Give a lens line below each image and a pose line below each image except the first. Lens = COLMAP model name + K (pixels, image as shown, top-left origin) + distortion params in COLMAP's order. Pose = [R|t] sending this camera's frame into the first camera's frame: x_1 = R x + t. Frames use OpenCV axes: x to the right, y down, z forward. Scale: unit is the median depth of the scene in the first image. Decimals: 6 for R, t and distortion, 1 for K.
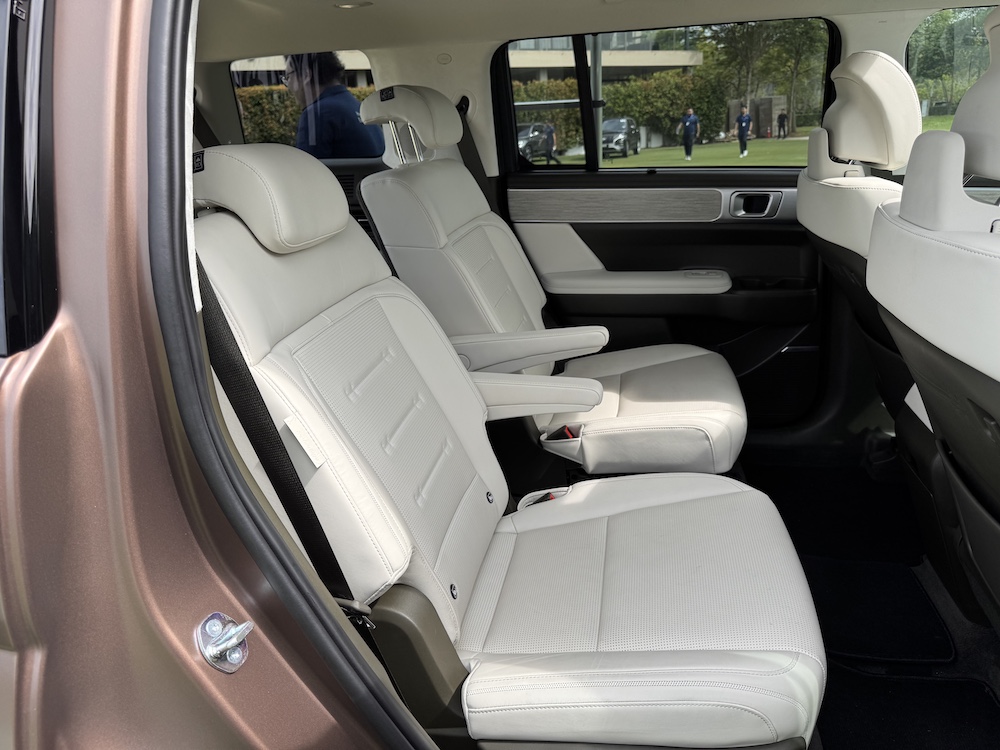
lens RADIAL K [[709.1, 0, 498.6], [0, 709.1, 379.5], [0, 0, 1]] dist [0.070967, -0.104774]
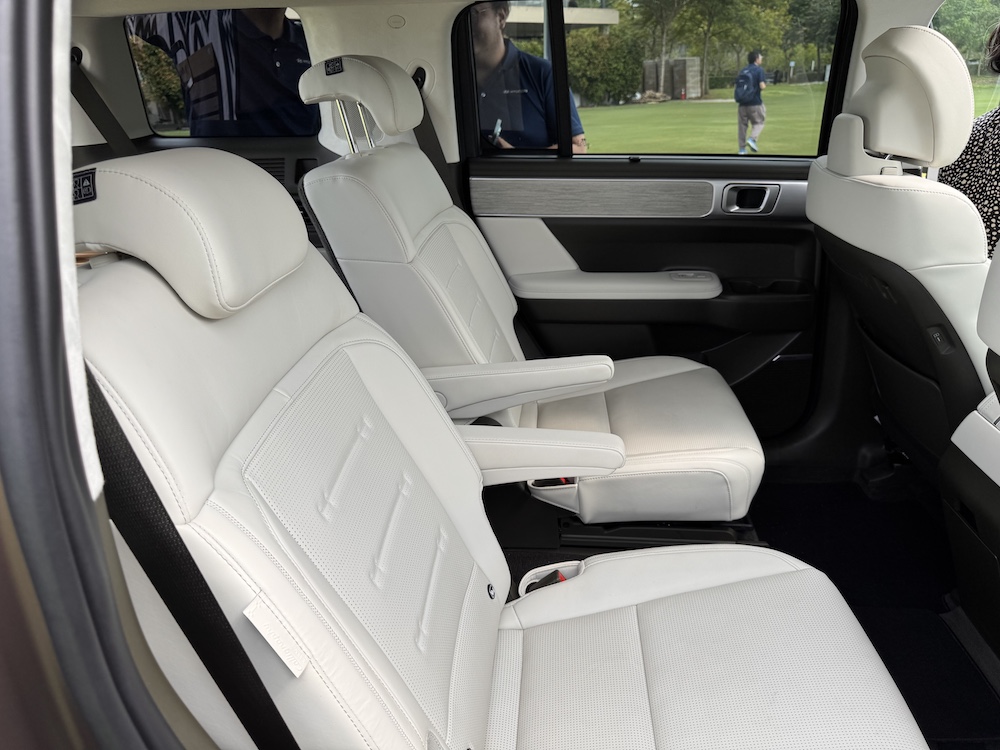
lens RADIAL K [[709.1, 0, 498.6], [0, 709.1, 379.5], [0, 0, 1]] dist [0.070967, -0.104774]
pose [[0.993681, -0.023919, 0.109663, -0.053860], [0.018067, 0.998375, 0.054052, -0.071081], [-0.110778, -0.051729, 0.992498, 0.133273]]
